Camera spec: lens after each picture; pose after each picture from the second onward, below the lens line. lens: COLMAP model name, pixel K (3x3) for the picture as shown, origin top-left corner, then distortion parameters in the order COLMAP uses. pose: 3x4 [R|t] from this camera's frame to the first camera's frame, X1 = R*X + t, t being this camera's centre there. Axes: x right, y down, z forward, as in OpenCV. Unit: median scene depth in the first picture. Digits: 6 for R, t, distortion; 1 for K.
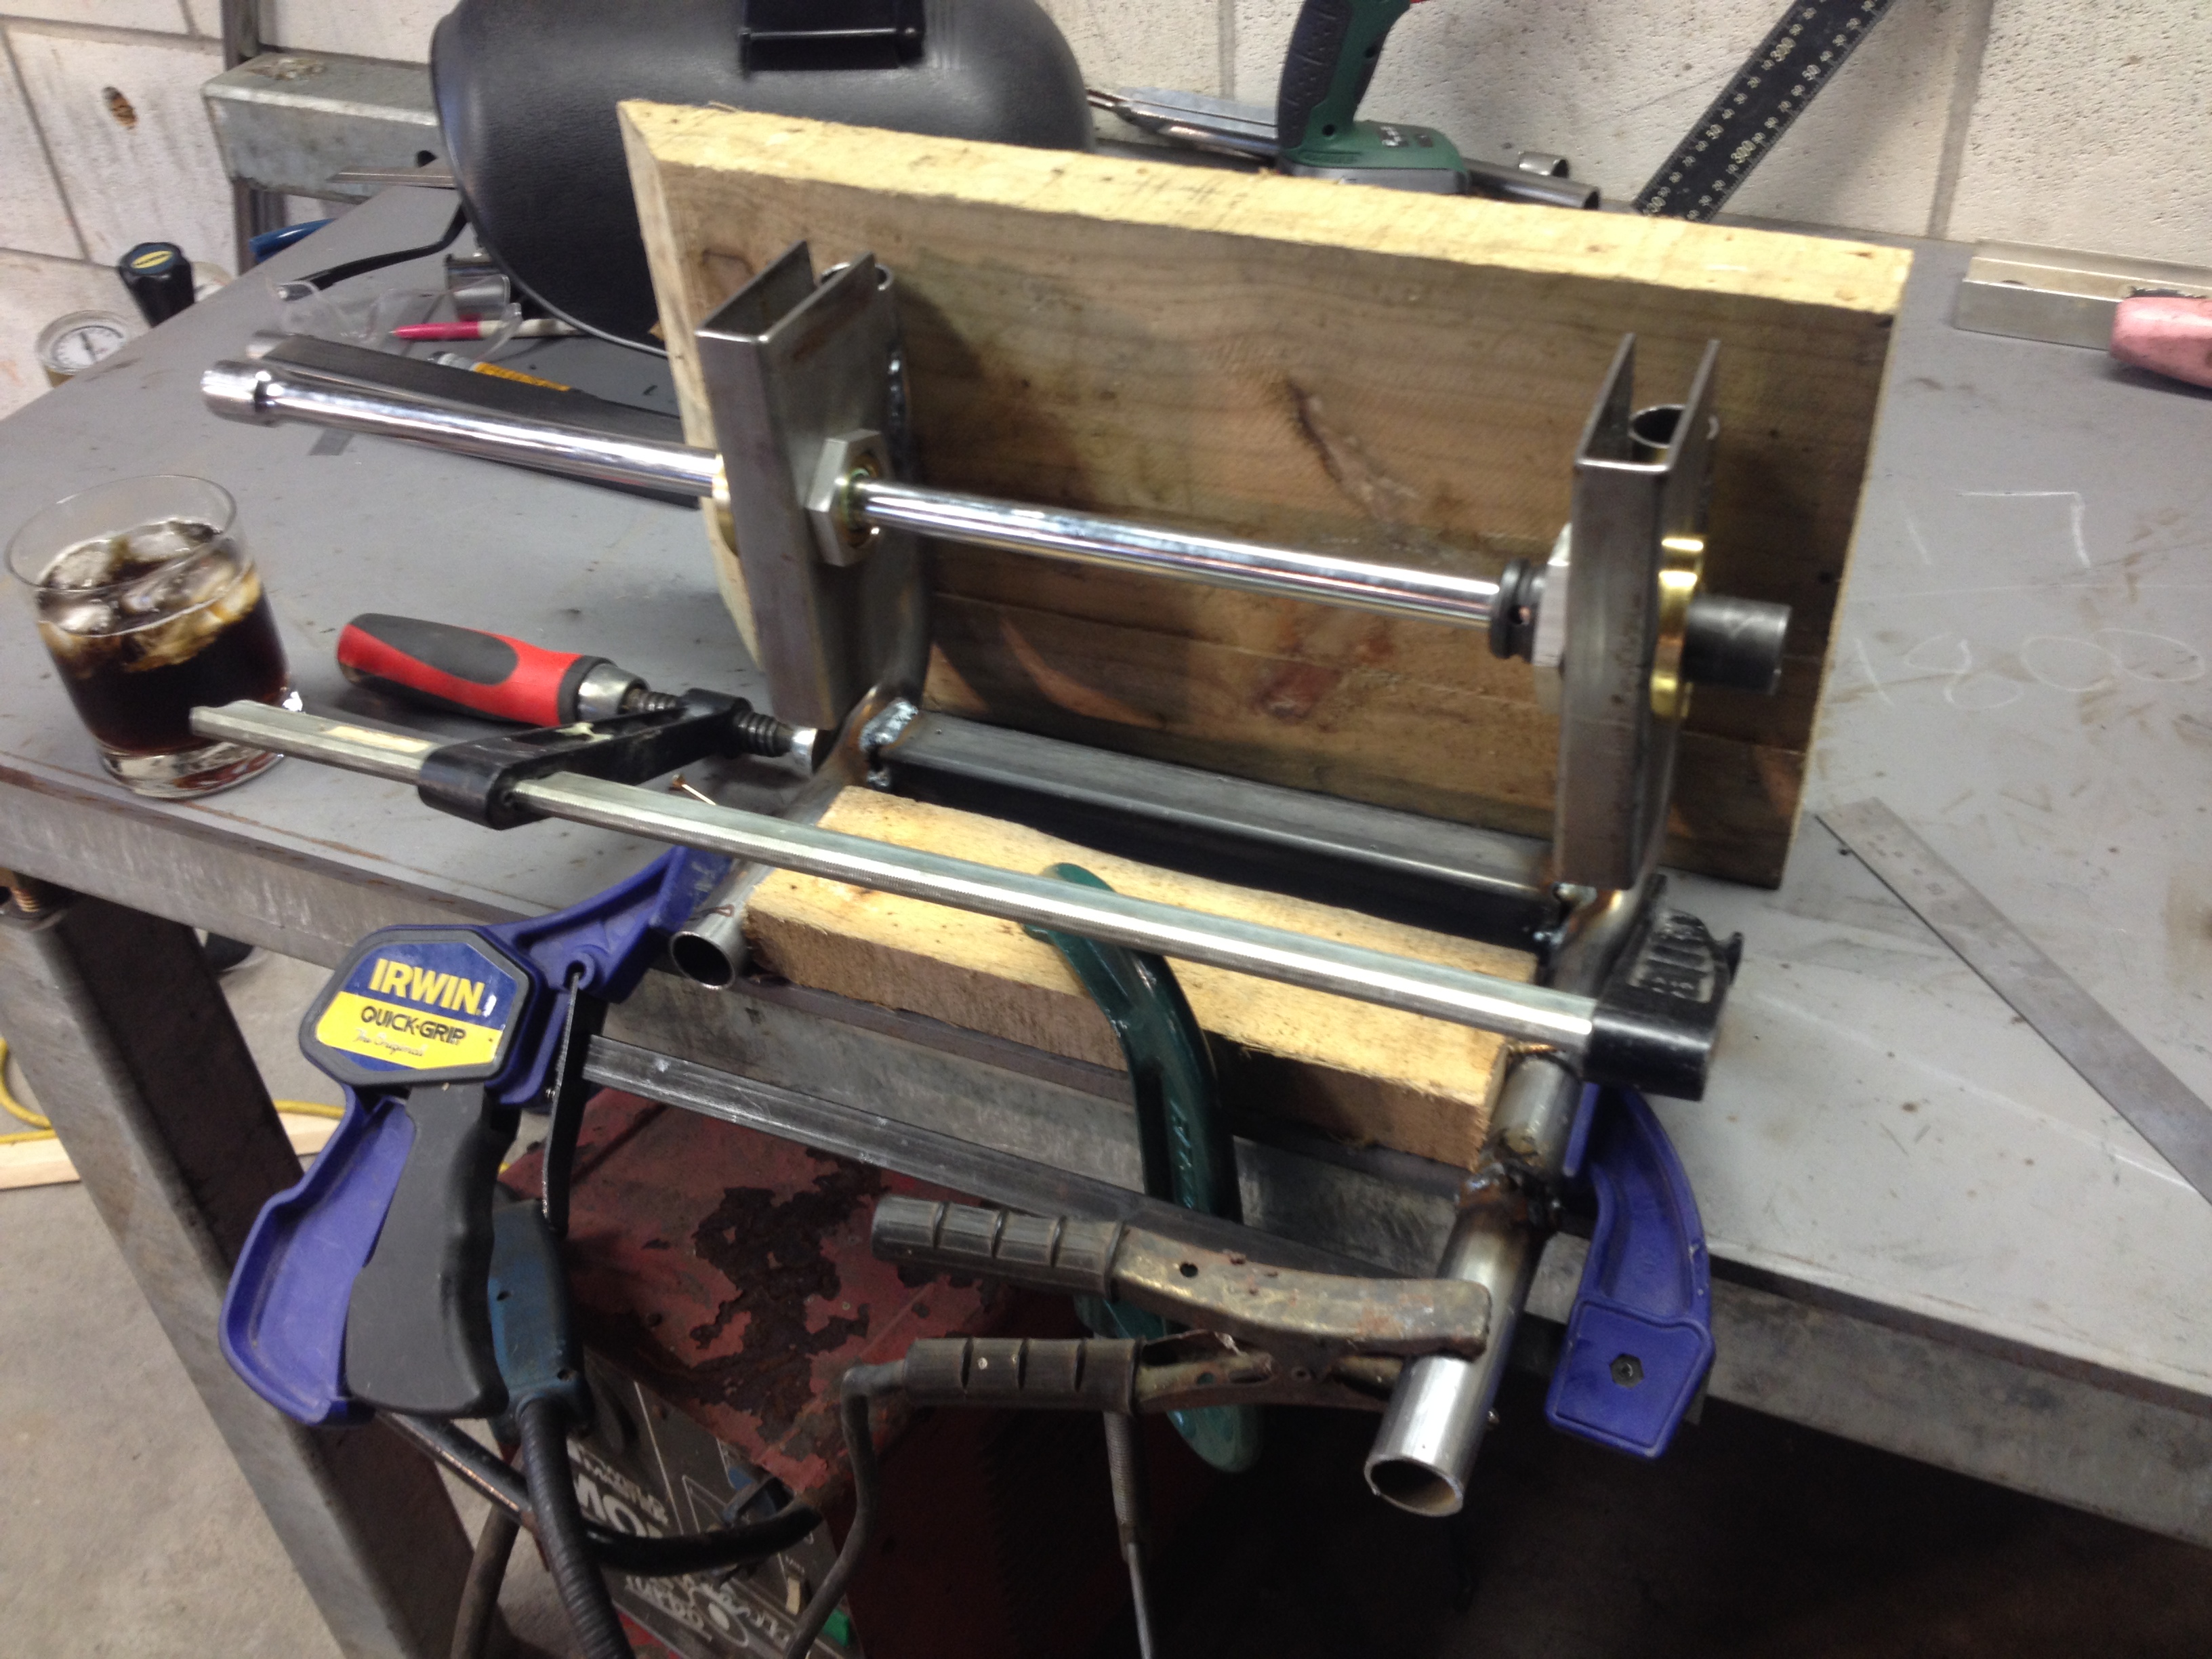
lens RADIAL K [[2123.0, 0, 1113.6], [0, 2123.0, 858.4], [0, 0, 1]] dist [0.183352, -0.469068]
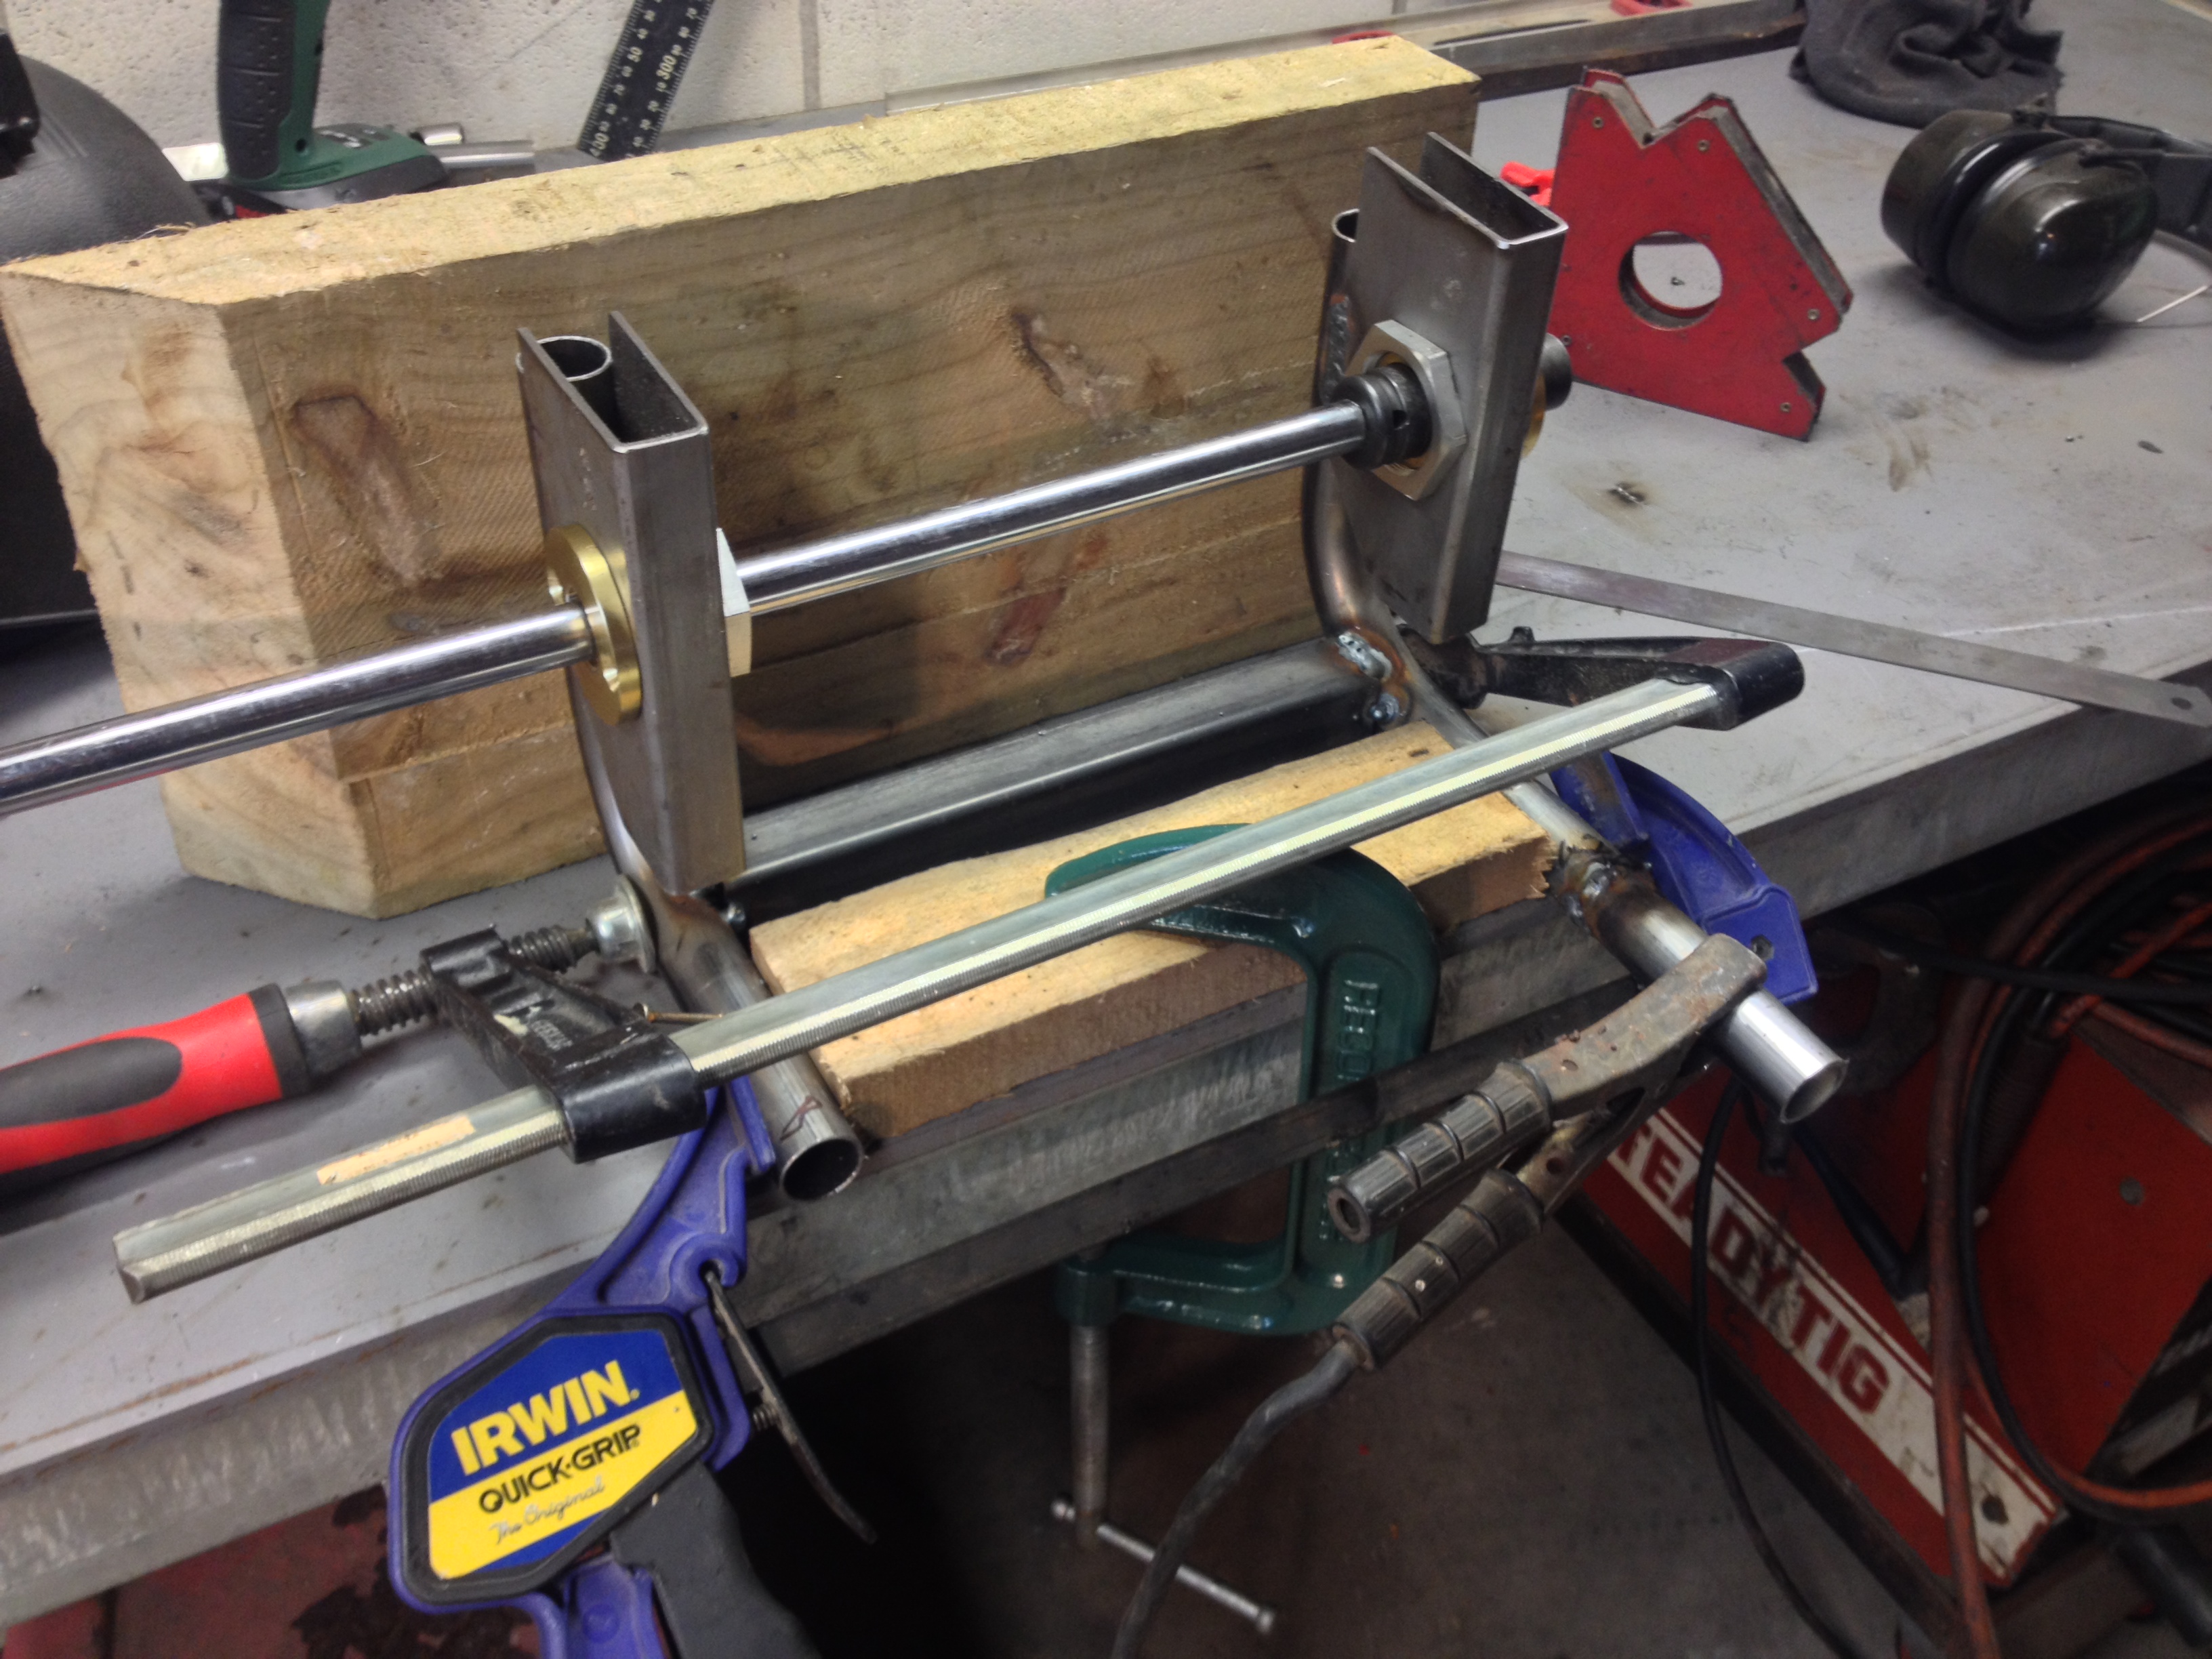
lens RADIAL K [[2123.0, 0, 1113.6], [0, 2123.0, 858.4], [0, 0, 1]] dist [0.183352, -0.469068]
pose [[0.590137, -0.457252, 0.665326, -0.611402], [0.444576, 0.871980, 0.204944, -0.174408], [-0.673862, 0.174843, 0.717872, 0.297230]]
